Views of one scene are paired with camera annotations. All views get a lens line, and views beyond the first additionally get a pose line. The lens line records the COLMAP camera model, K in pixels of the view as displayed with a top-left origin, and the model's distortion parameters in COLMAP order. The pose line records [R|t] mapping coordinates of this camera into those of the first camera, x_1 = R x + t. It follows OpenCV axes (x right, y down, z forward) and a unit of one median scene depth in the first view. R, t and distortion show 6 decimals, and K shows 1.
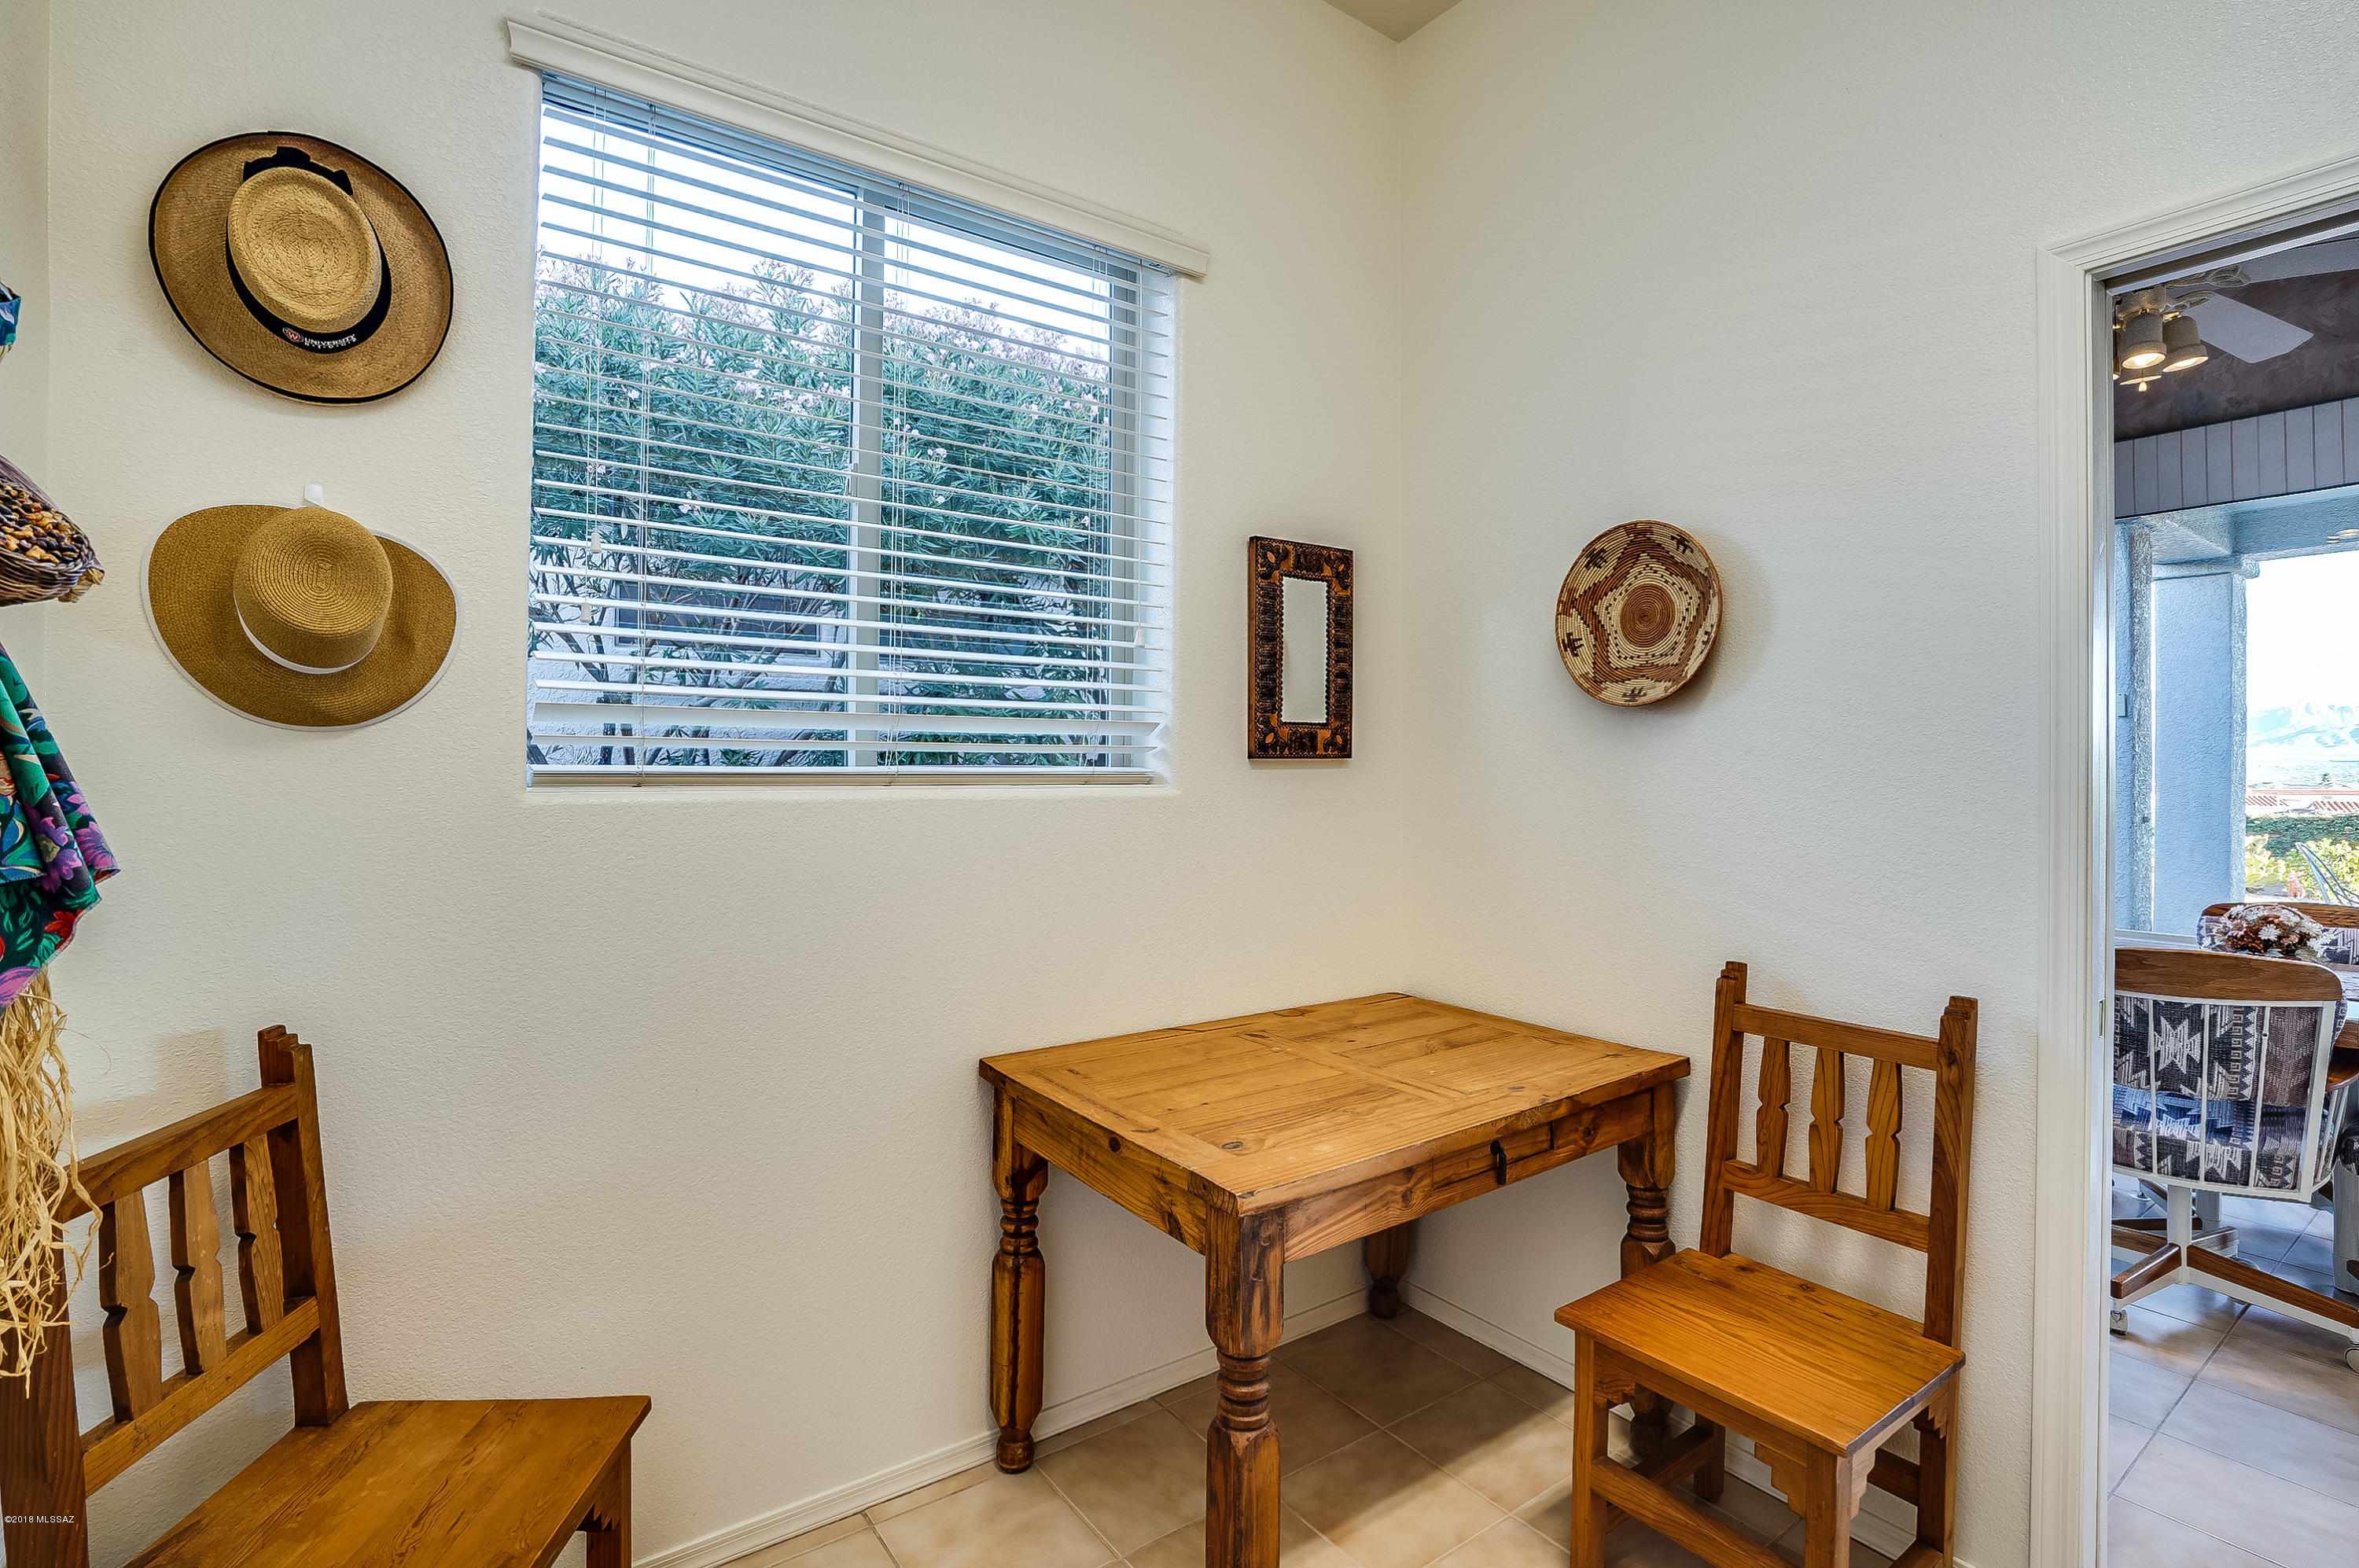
lens RADIAL K [[1158.6, 0, 1158.6], [0, 1158.6, 766.3], [0, 0, 1]] dist [-0.048069, 0.014118]
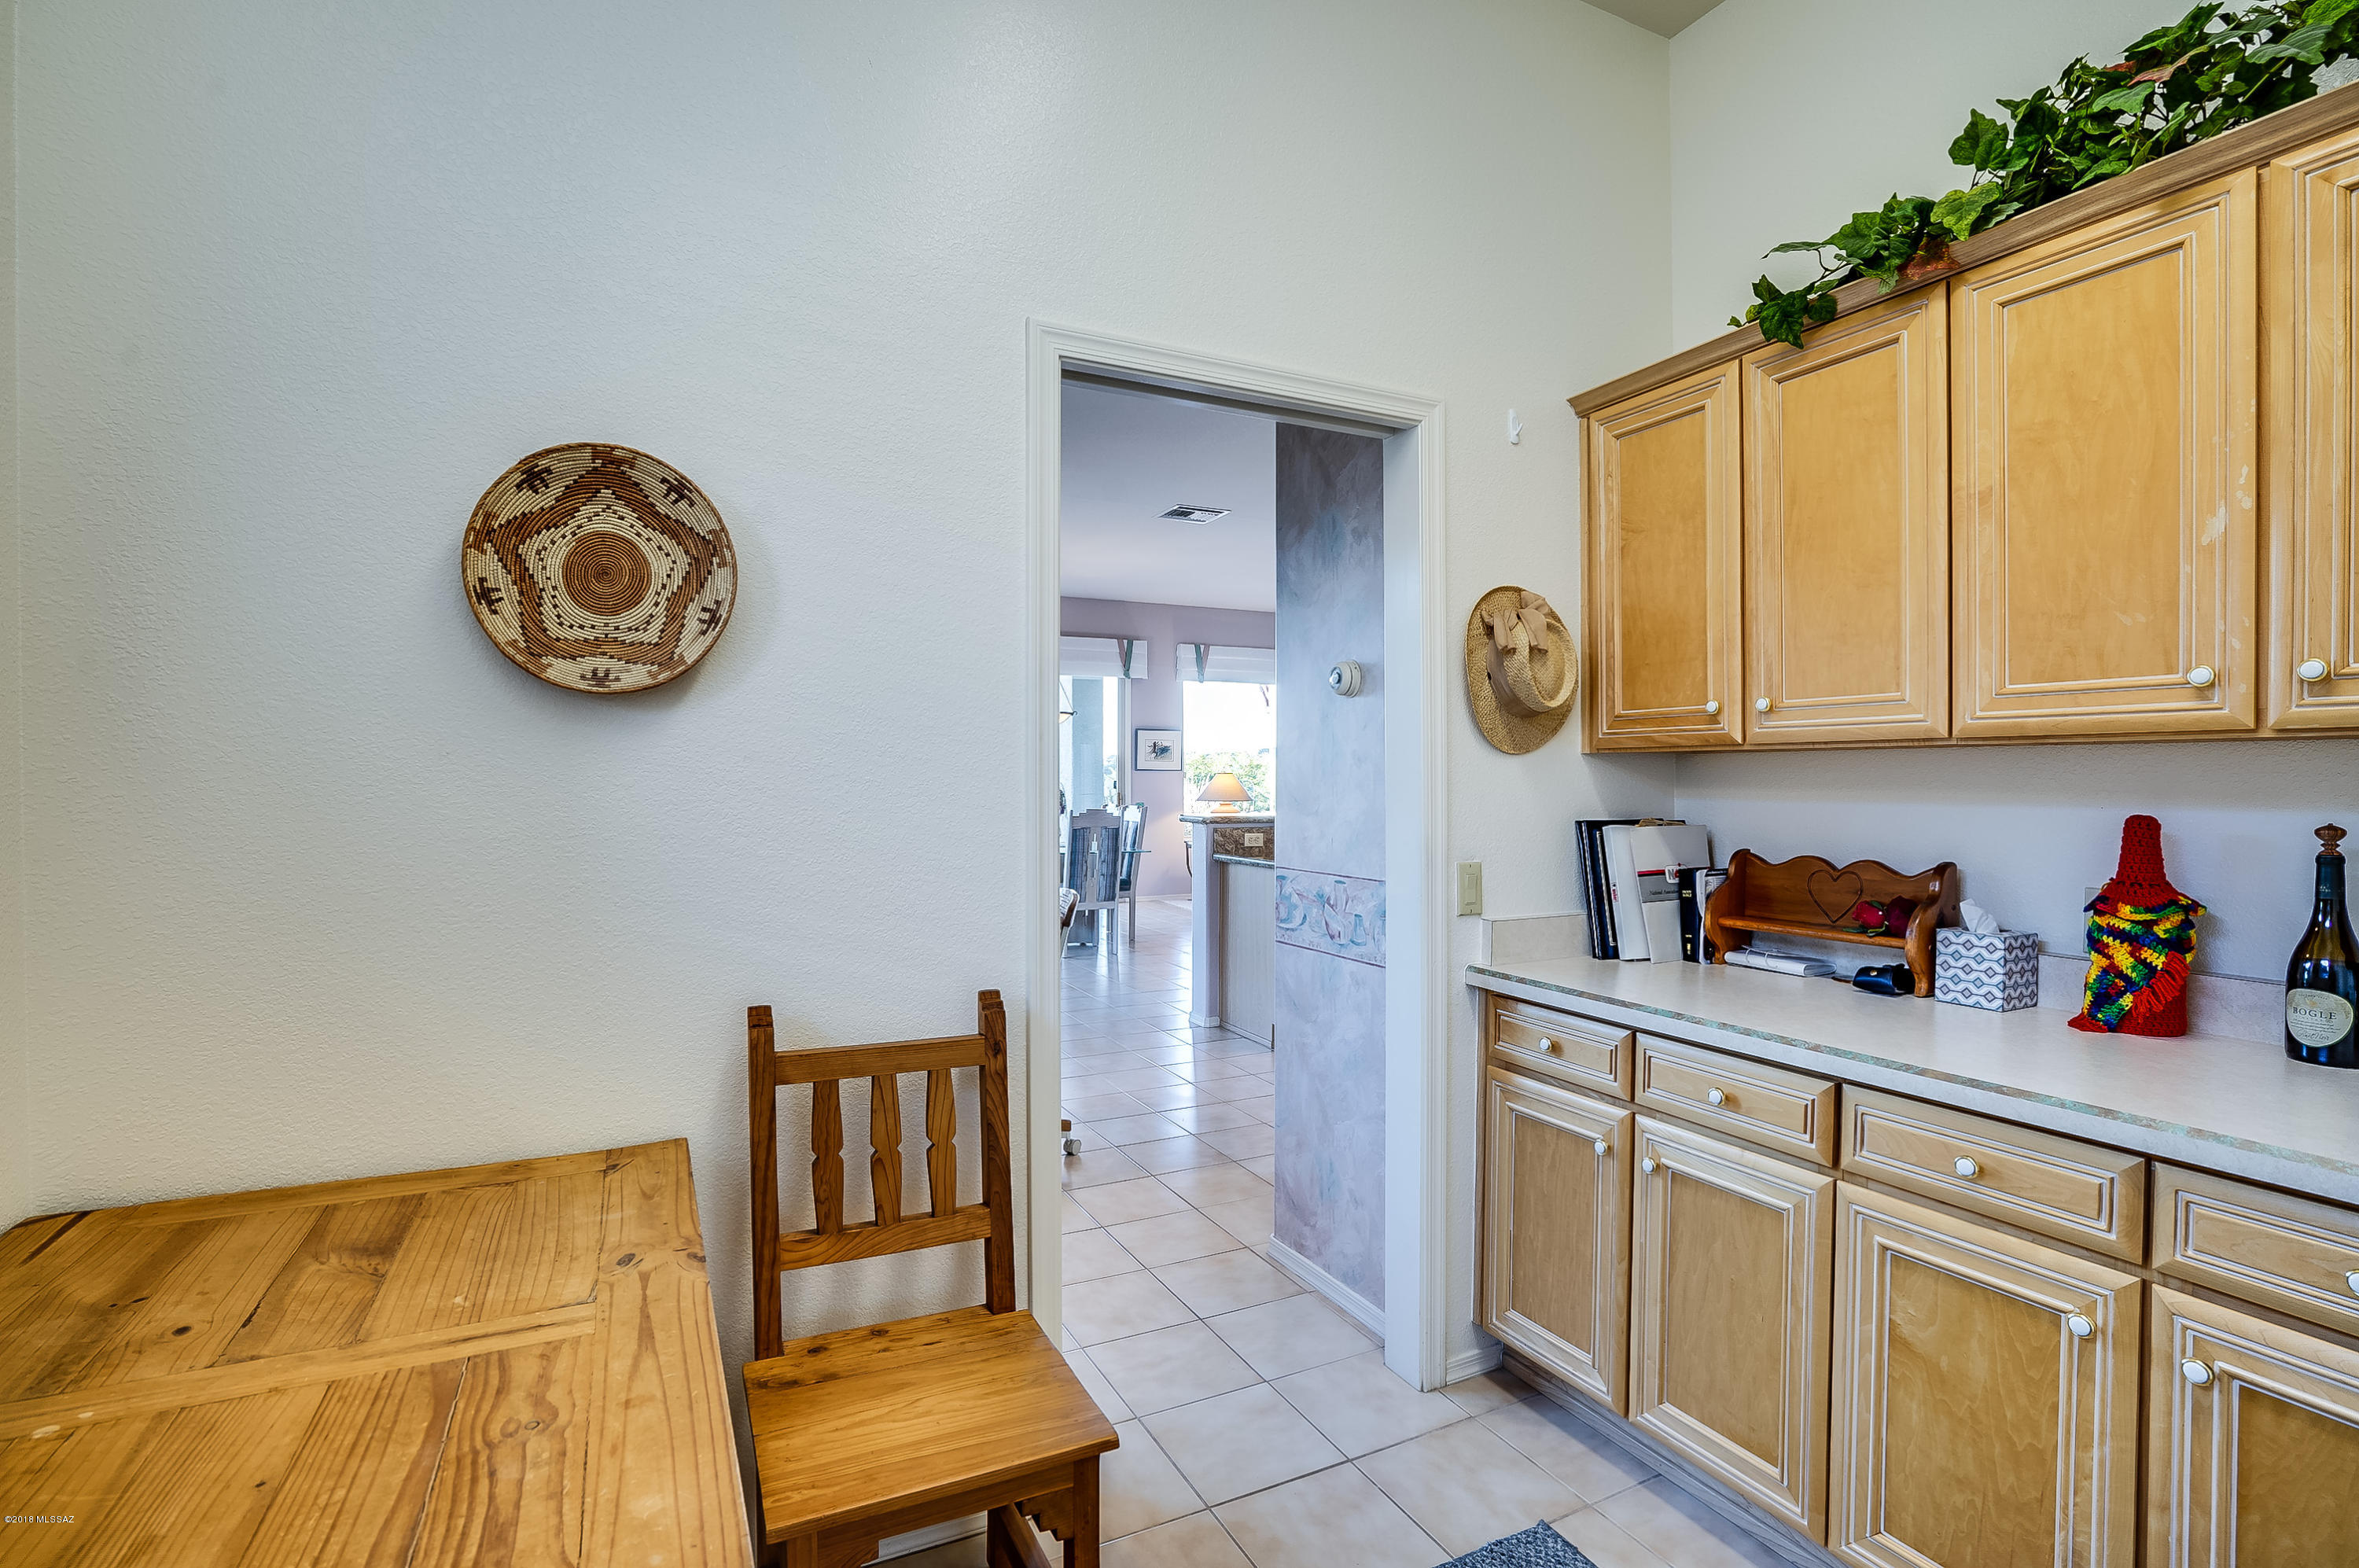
lens RADIAL K [[1095.9, 0, 1225.7], [0, 1095.9, 795.1], [0, 0, 1]] dist [-0.054260, 0.015852]
pose [[0.132616, -0.021841, 0.990927, -0.226903], [-0.002069, 0.999749, 0.022312, -0.003342], [-0.991165, -0.005010, 0.132537, 0.520552]]
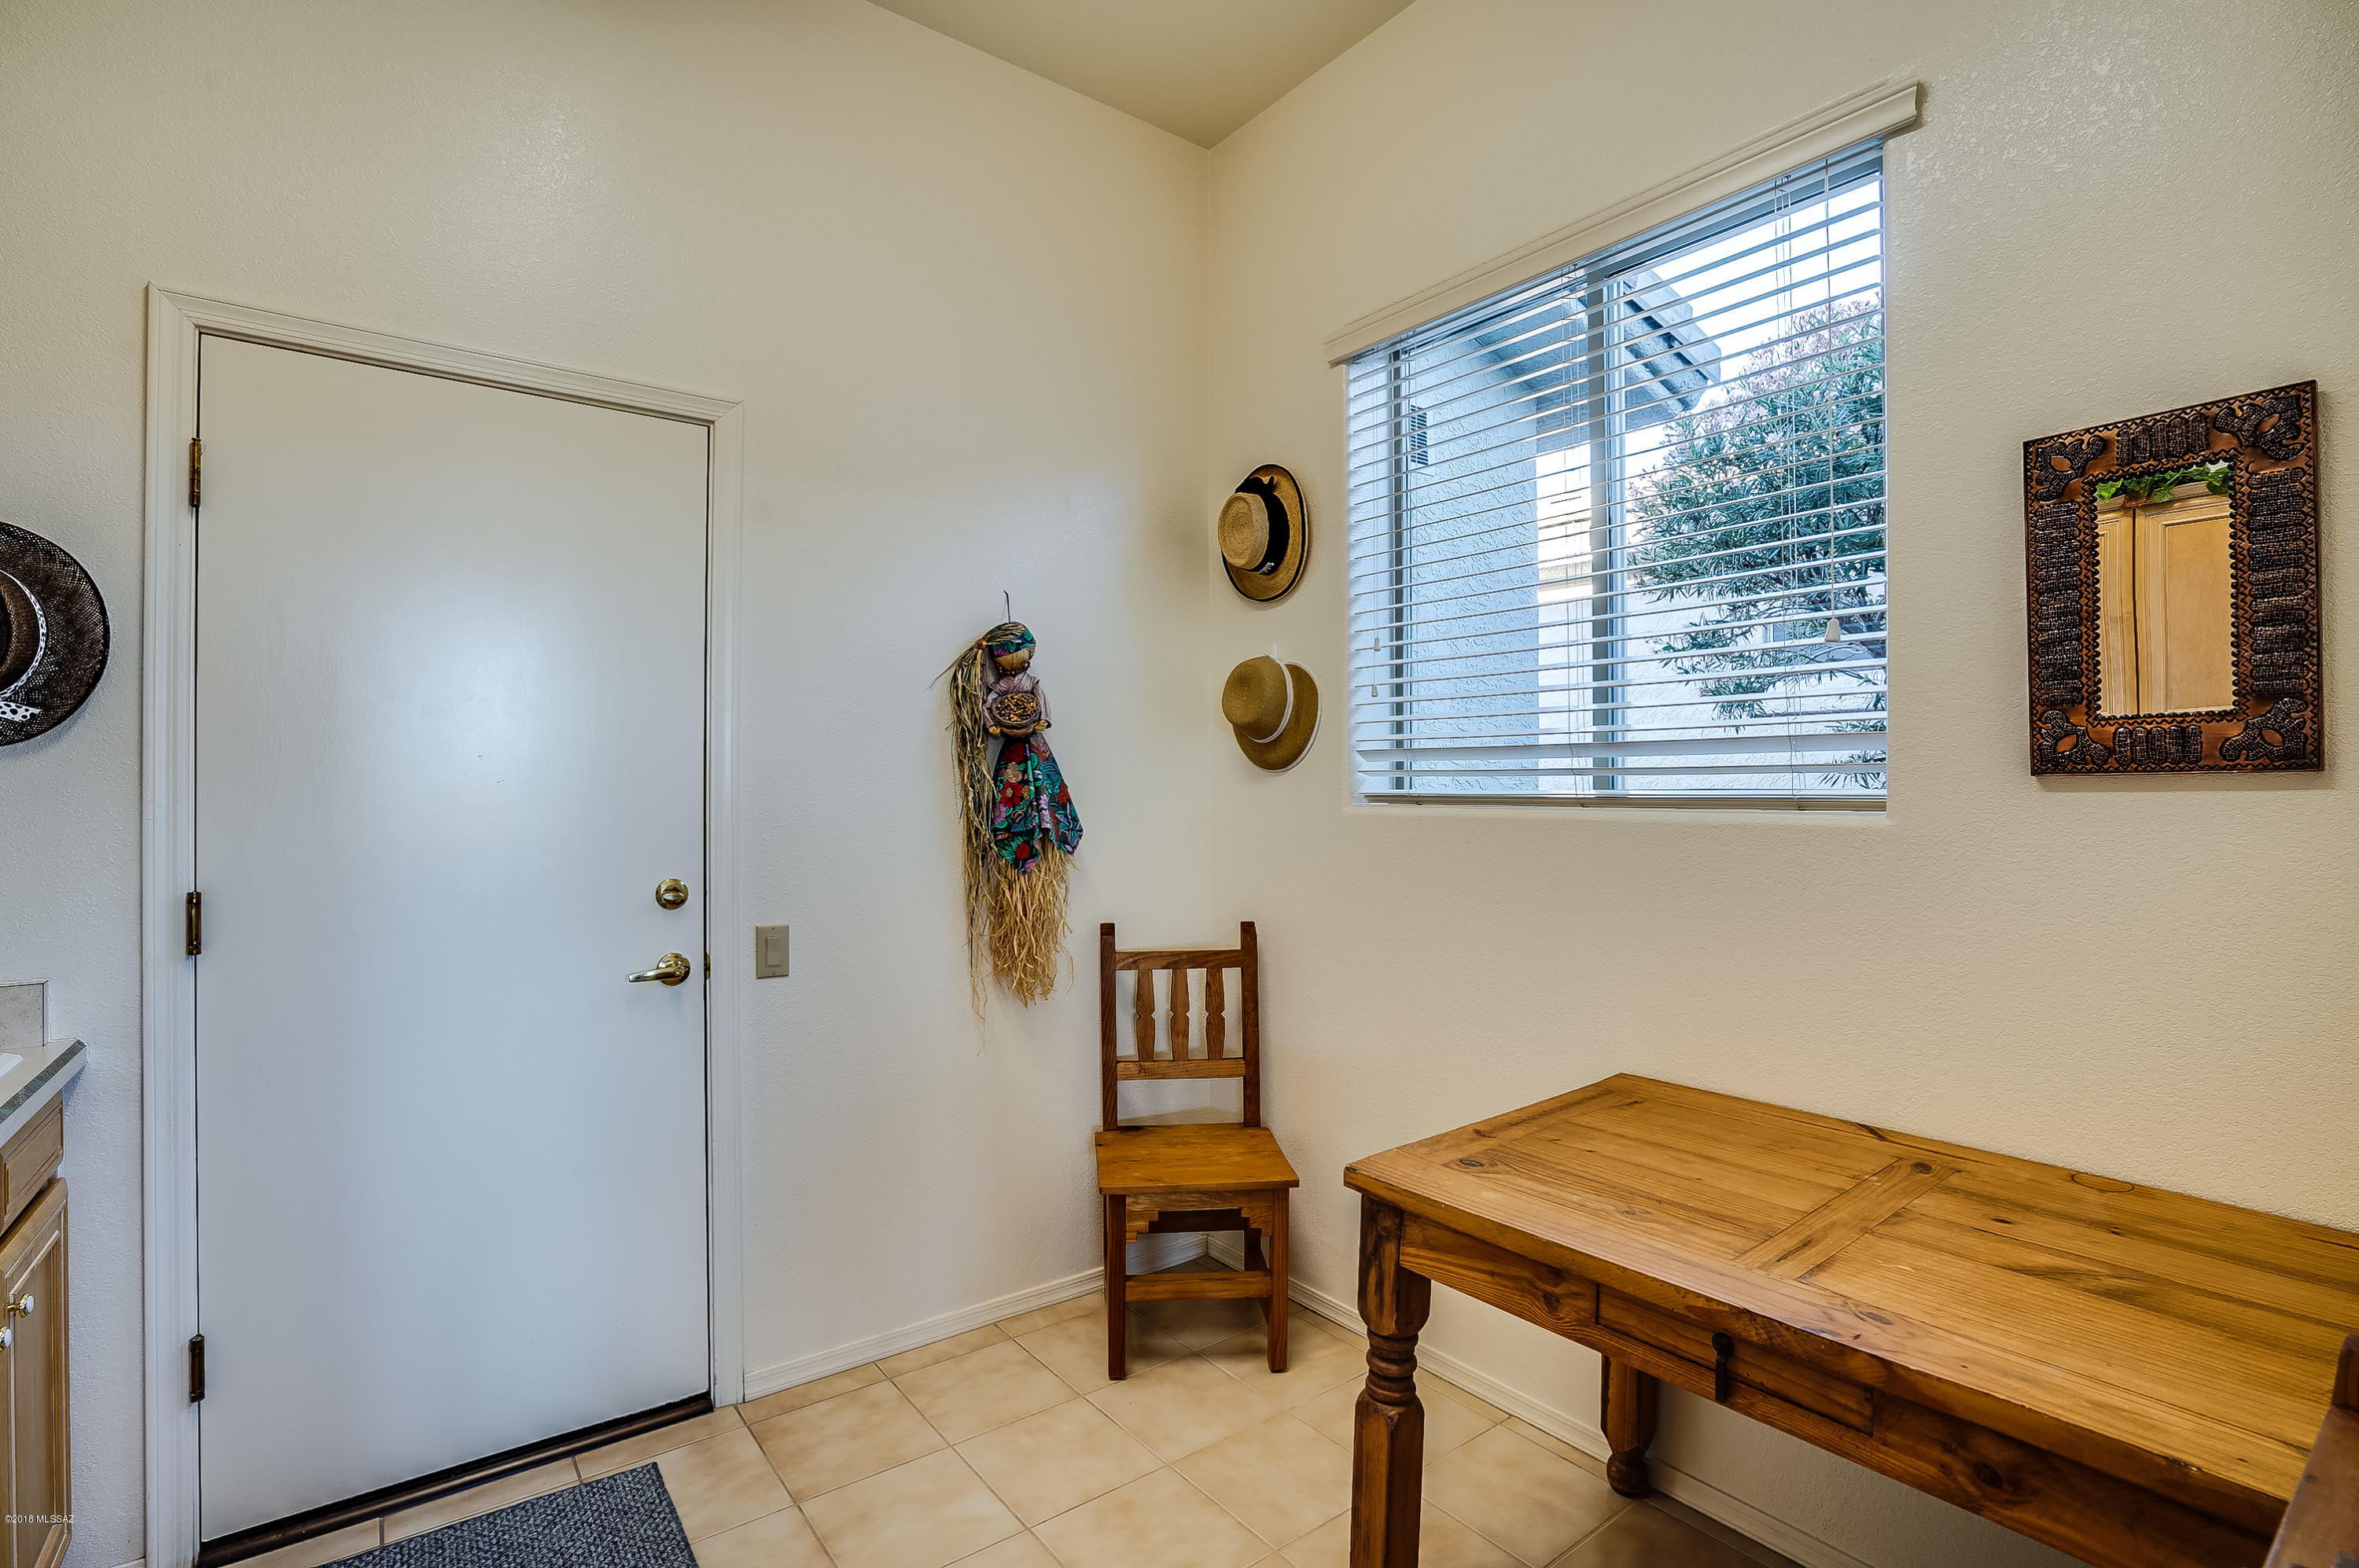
lens RADIAL K [[1095.9, 0, 1161.0], [0, 1095.9, 801.8], [0, 0, 1]] dist [-0.054260, 0.015852]
pose [[0.000611, 0.006248, -0.999980, 0.783773], [-0.001881, 0.999979, 0.006247, 0.005887], [0.999998, 0.001877, 0.000623, 0.564060]]
